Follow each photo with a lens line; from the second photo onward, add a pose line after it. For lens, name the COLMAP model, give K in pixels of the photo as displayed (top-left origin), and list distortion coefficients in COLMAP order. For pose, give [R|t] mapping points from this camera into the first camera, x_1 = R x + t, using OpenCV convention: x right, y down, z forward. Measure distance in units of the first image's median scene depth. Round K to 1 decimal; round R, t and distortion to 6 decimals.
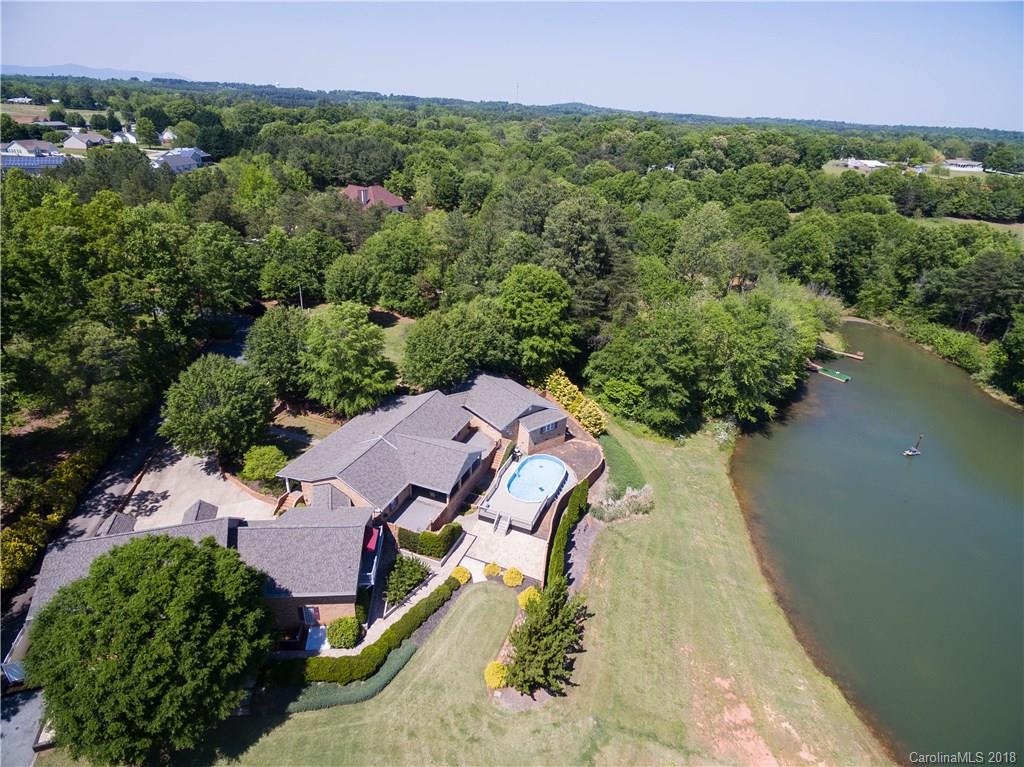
lens RADIAL K [[618.1, 0, 509.7], [0, 618.1, 384.8], [0, 0, 1]] dist [0.008008, 0.002638]
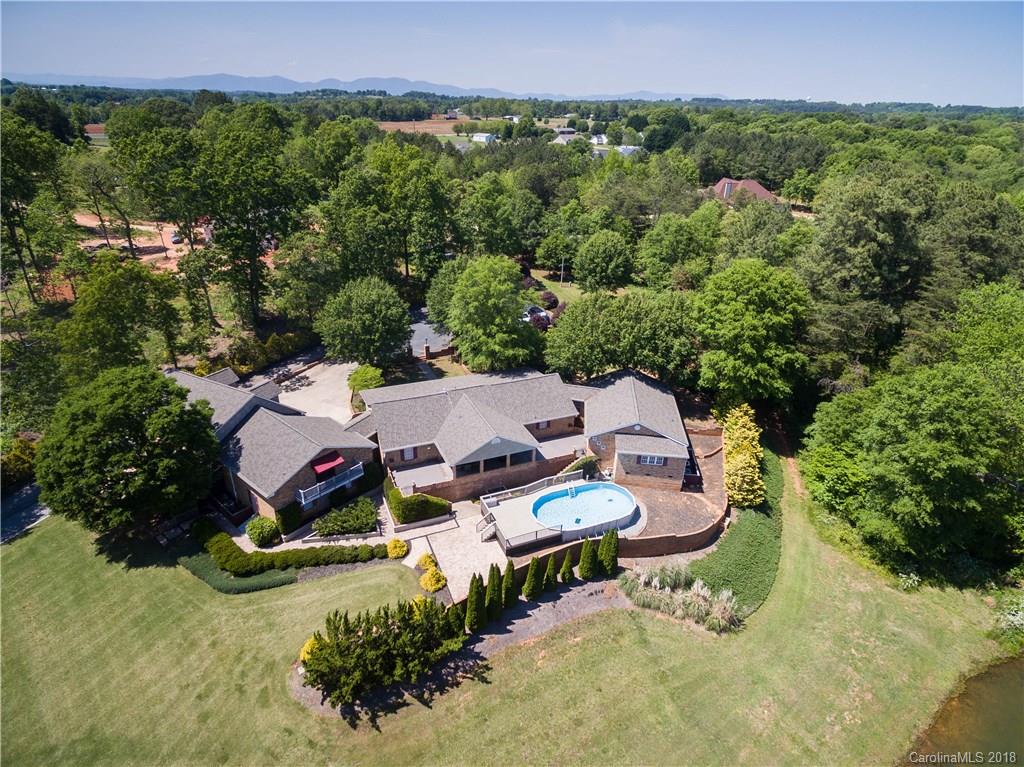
lens RADIAL K [[618.1, 0, 511.8], [0, 618.1, 382.4], [0, 0, 1]] dist [0.008008, 0.002638]
pose [[0.677390, 0.271920, -0.683522, 0.438763], [-0.302704, 0.949896, 0.077901, -0.027351], [0.670457, 0.154136, 0.725761, 0.332811]]
